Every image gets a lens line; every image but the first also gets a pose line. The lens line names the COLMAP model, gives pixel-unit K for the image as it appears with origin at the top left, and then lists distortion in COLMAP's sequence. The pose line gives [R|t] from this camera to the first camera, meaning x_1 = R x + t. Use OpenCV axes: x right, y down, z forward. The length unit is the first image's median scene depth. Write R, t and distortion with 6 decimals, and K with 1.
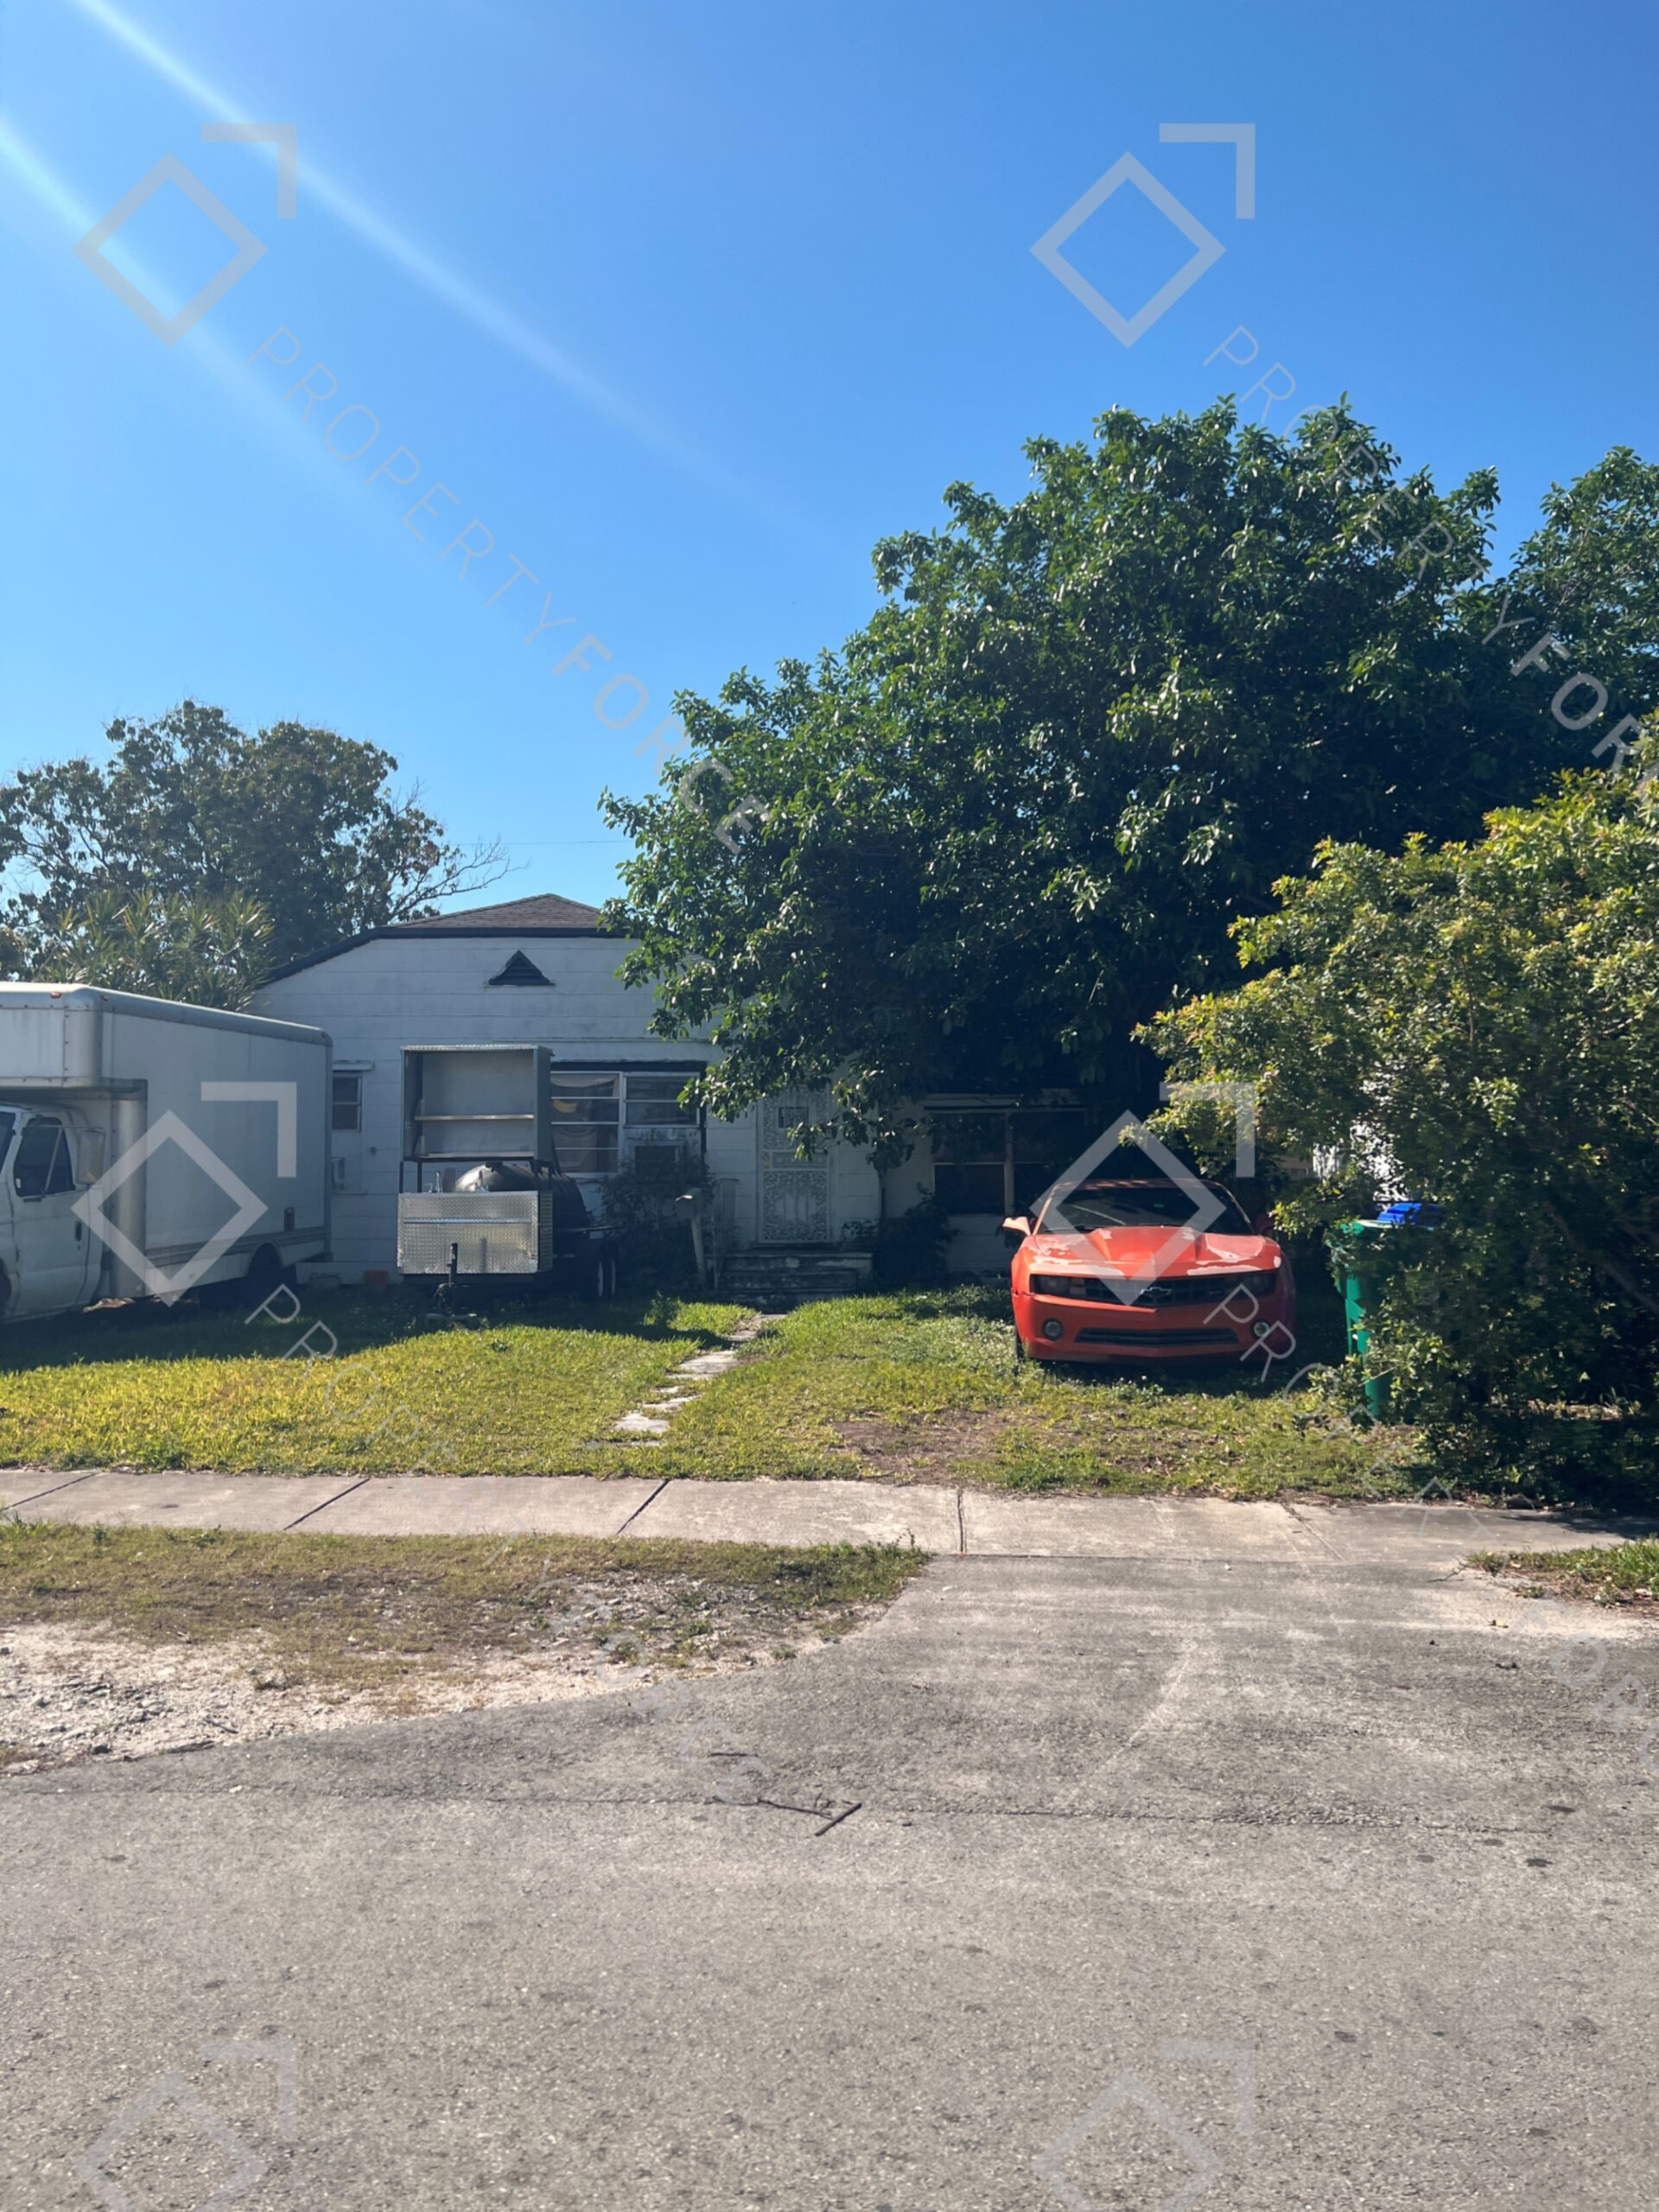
lens RADIAL K [[1637.6, 0, 825.2], [0, 1637.6, 1163.5], [0, 0, 1]] dist [0.041578, -0.045273]
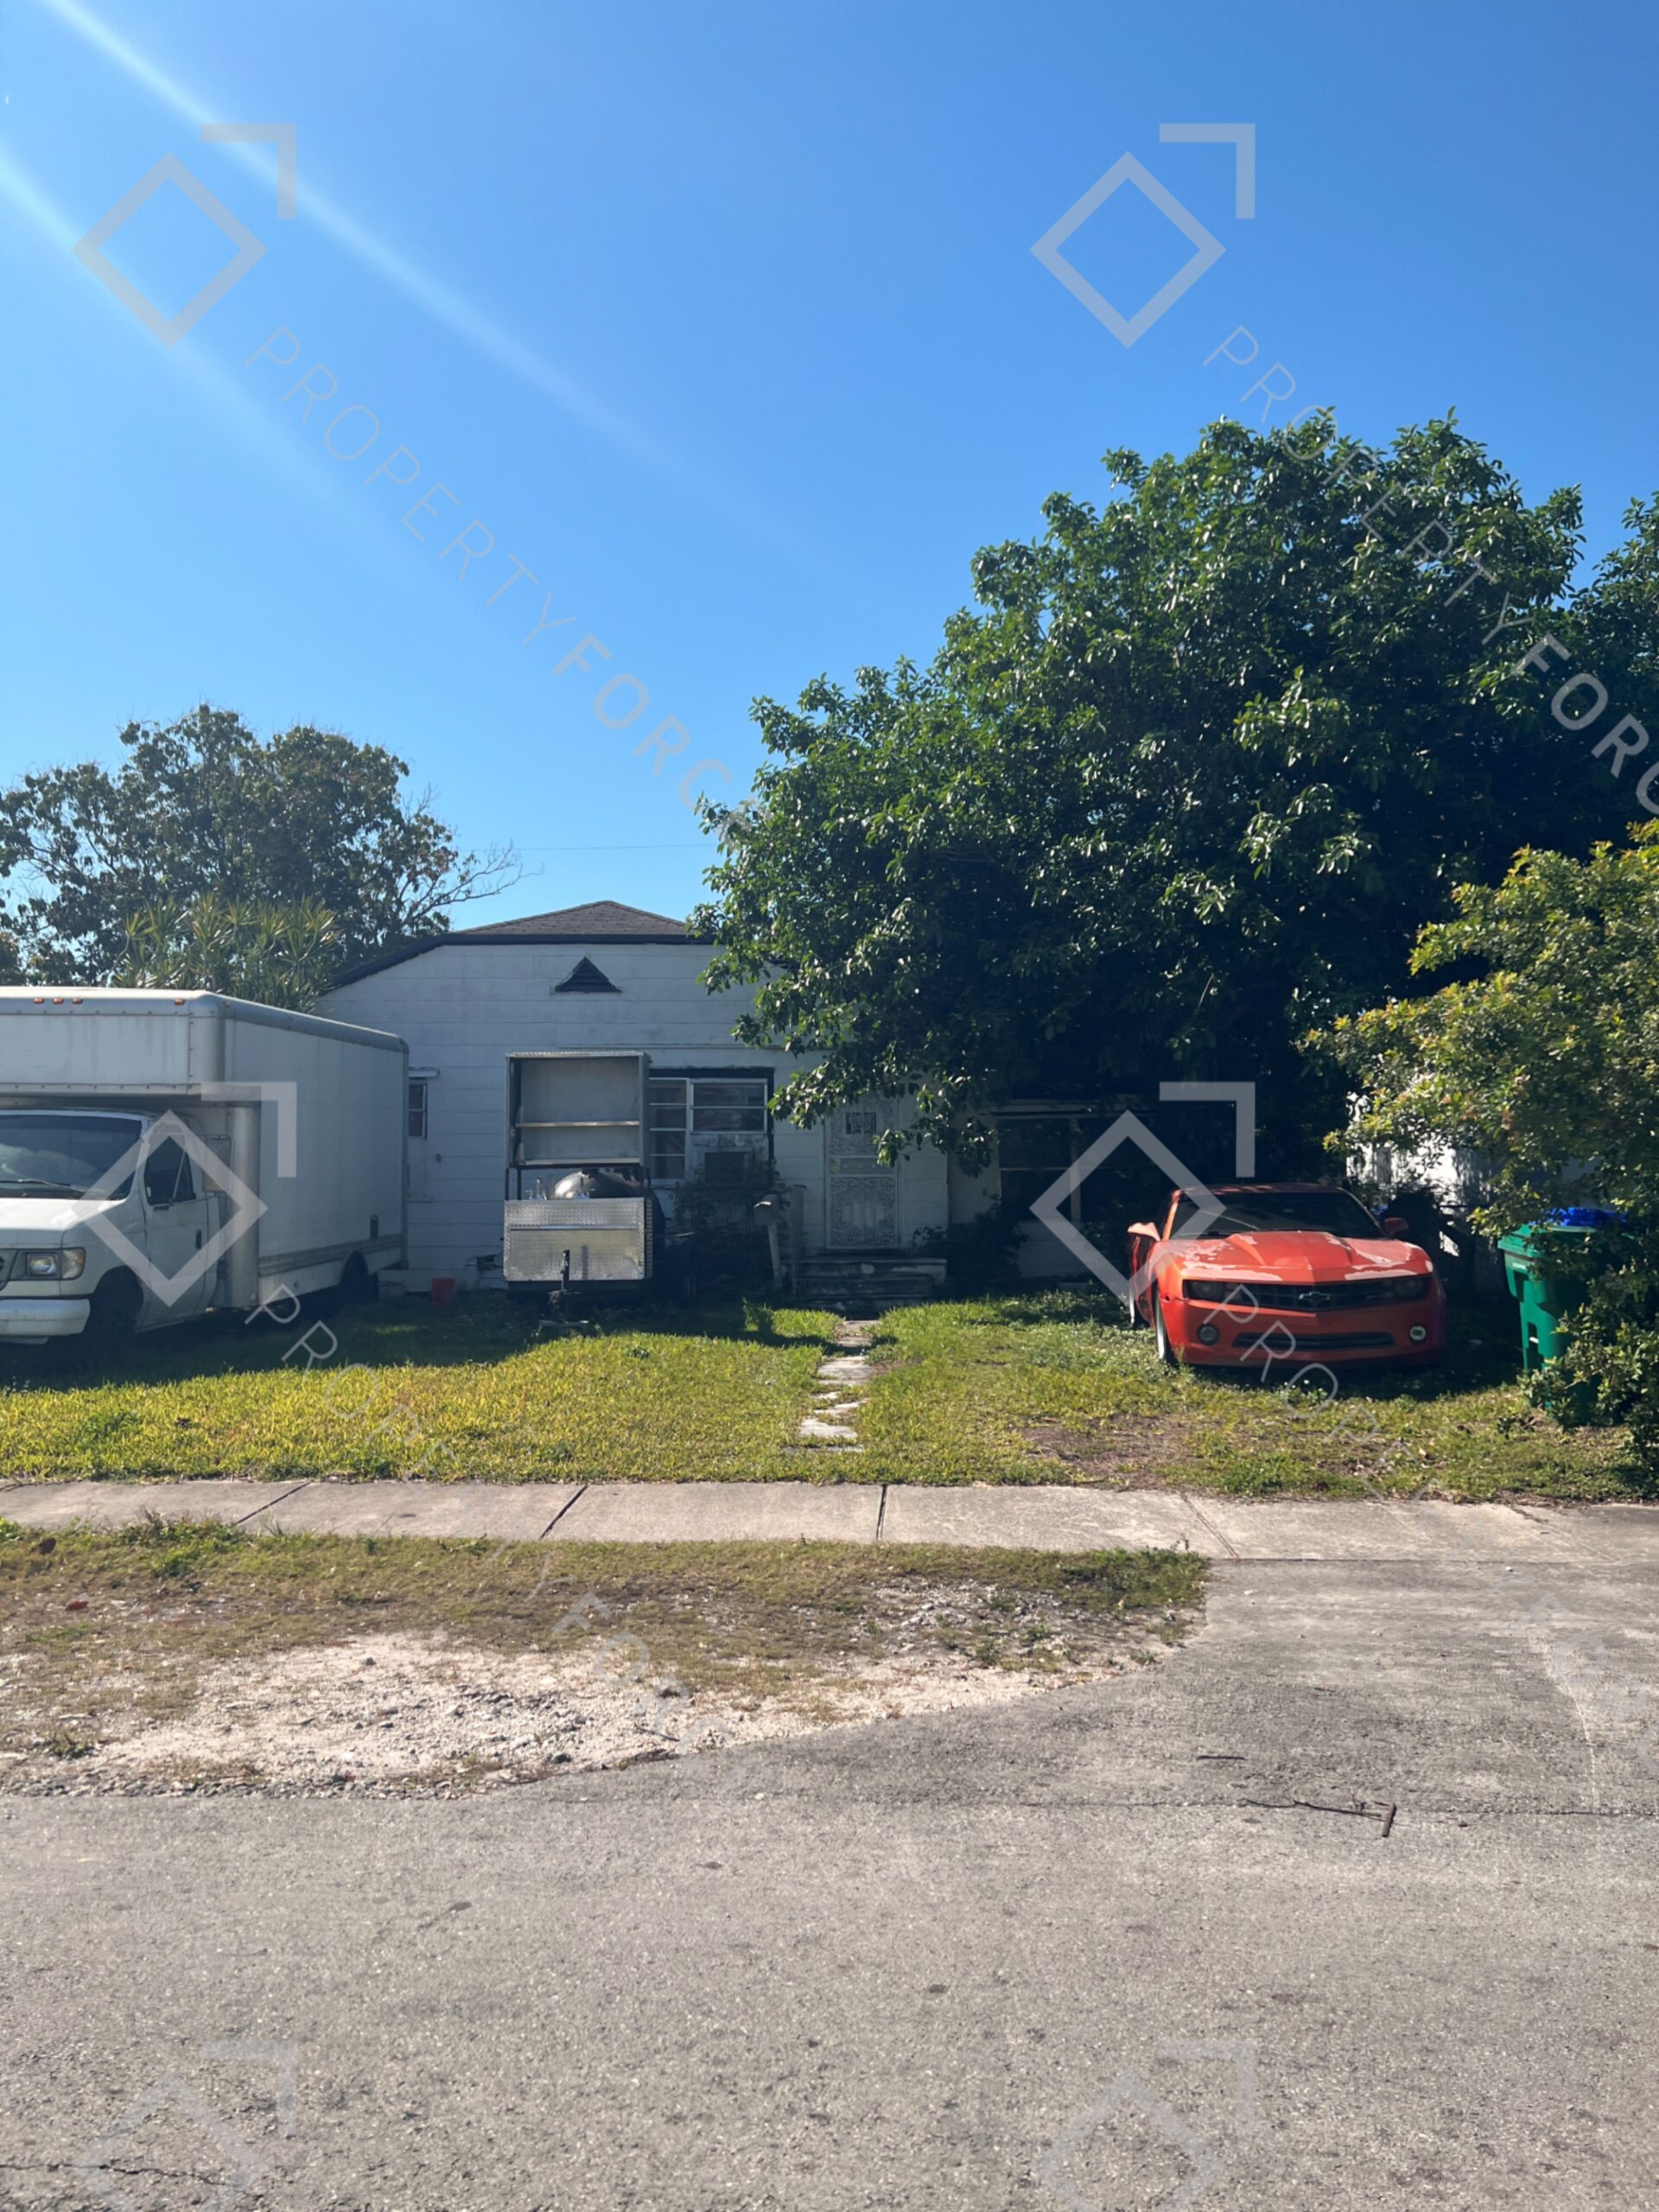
lens RADIAL K [[1637.6, 0, 825.2], [0, 1637.6, 1163.5], [0, 0, 1]] dist [0.041578, -0.045273]
pose [[0.999613, -0.002571, 0.027698, -0.102696], [0.002679, 0.999989, -0.003849, -0.000054], [-0.027688, 0.003921, 0.999609, 0.000053]]
